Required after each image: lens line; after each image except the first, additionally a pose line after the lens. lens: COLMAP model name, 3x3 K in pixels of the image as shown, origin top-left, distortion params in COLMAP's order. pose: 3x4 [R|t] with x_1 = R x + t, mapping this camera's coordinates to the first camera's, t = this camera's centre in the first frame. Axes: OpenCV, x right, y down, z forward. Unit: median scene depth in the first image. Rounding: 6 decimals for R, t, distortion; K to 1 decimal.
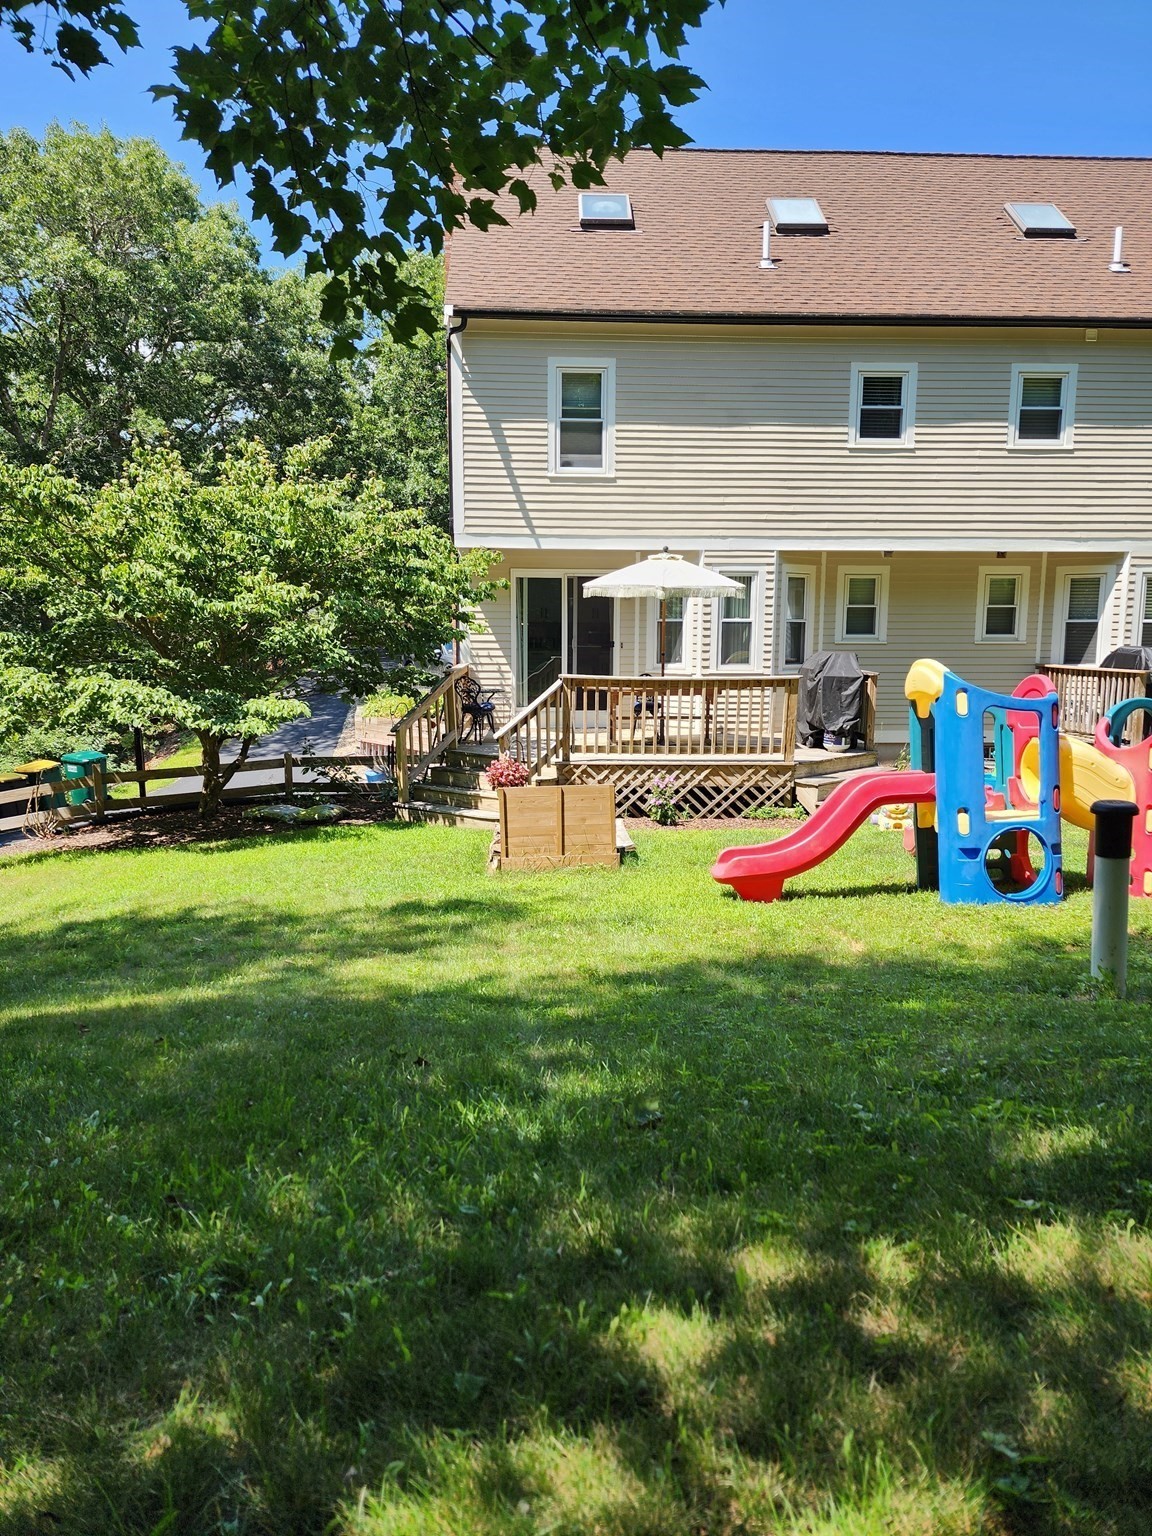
lens RADIAL K [[1019.3, 0, 591.4], [0, 1019.3, 774.4], [0, 0, 1]] dist [0.084611, -0.097790]
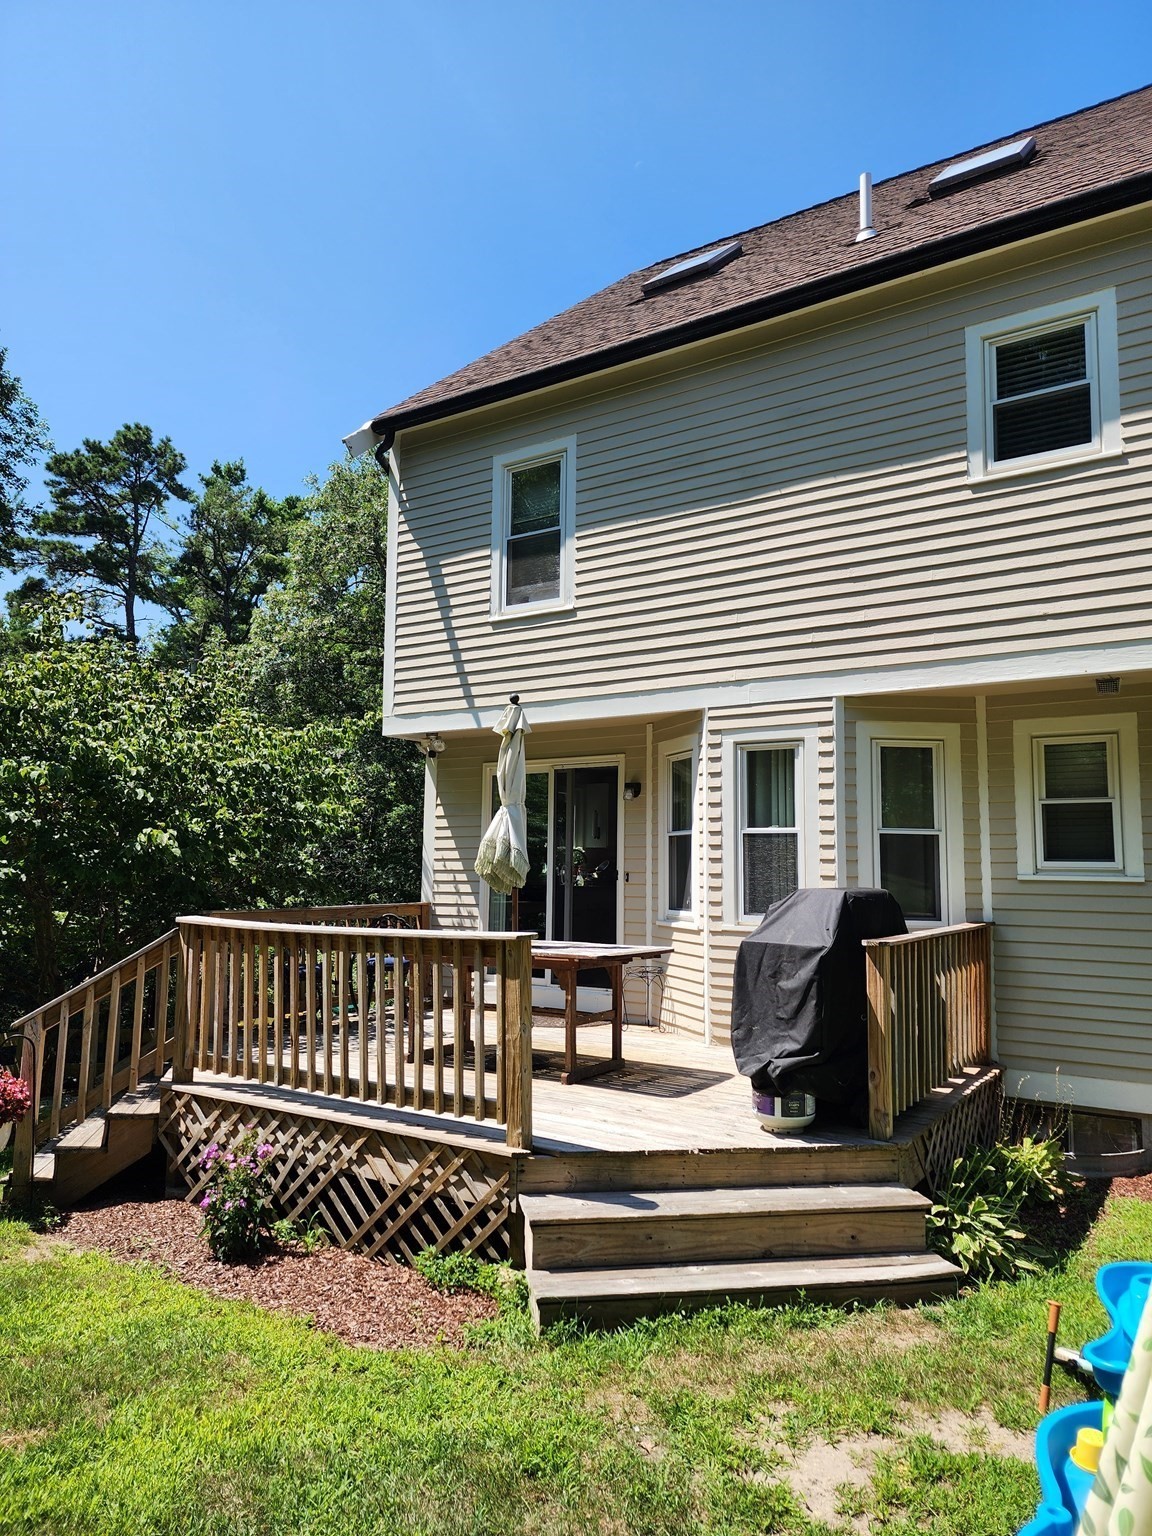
lens RADIAL K [[1019.3, 0, 591.4], [0, 1019.3, 774.4], [0, 0, 1]] dist [0.084611, -0.097790]
pose [[0.811183, -0.052766, -0.582407, 0.387923], [-0.088259, 0.973467, -0.211123, -0.061042], [0.578094, 0.222662, 0.785002, 0.540620]]
